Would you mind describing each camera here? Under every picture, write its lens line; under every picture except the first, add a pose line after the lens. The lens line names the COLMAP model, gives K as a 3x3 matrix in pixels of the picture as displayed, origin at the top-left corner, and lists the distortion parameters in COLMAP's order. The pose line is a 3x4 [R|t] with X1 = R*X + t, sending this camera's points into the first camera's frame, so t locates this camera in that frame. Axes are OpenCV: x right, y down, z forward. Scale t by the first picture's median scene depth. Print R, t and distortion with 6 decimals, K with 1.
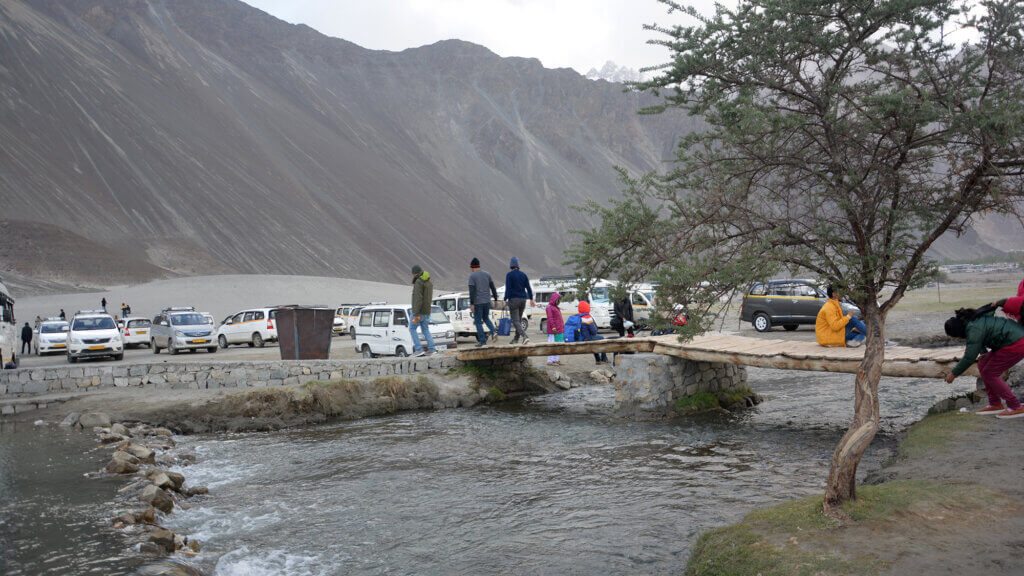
lens RADIAL K [[809.5, 0, 508.8], [0, 809.5, 285.5], [0, 0, 1]] dist [-0.119114, 0.040411]
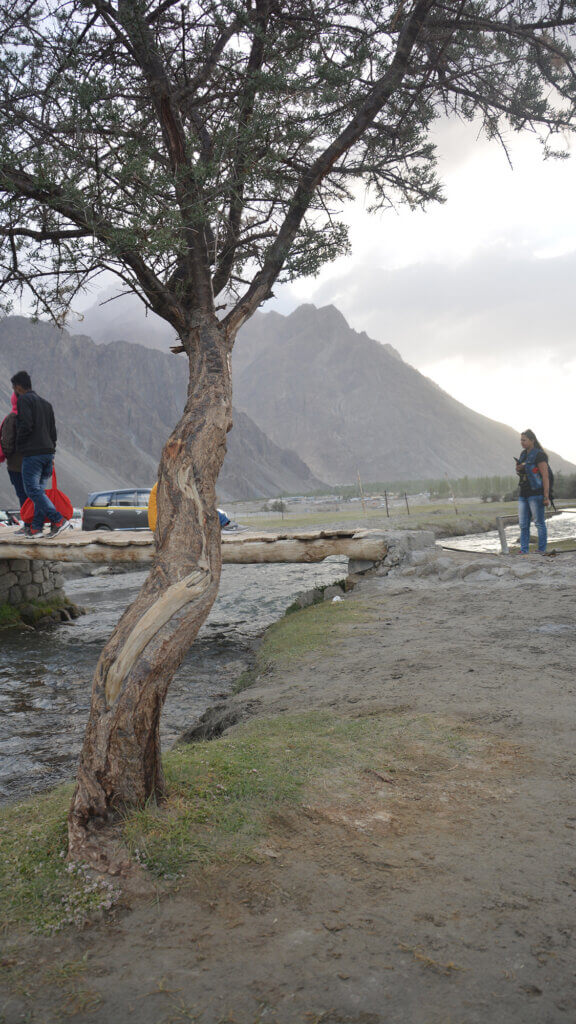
lens RADIAL K [[809.5, 0, 287.1], [0, 809.5, 516.4], [0, 0, 1]] dist [-0.119114, 0.040411]
pose [[0.871171, -0.006047, 0.490943, 0.240818], [0.006219, 0.999980, 0.001282, 0.112023], [-0.490941, 0.001936, 0.871191, 0.506560]]
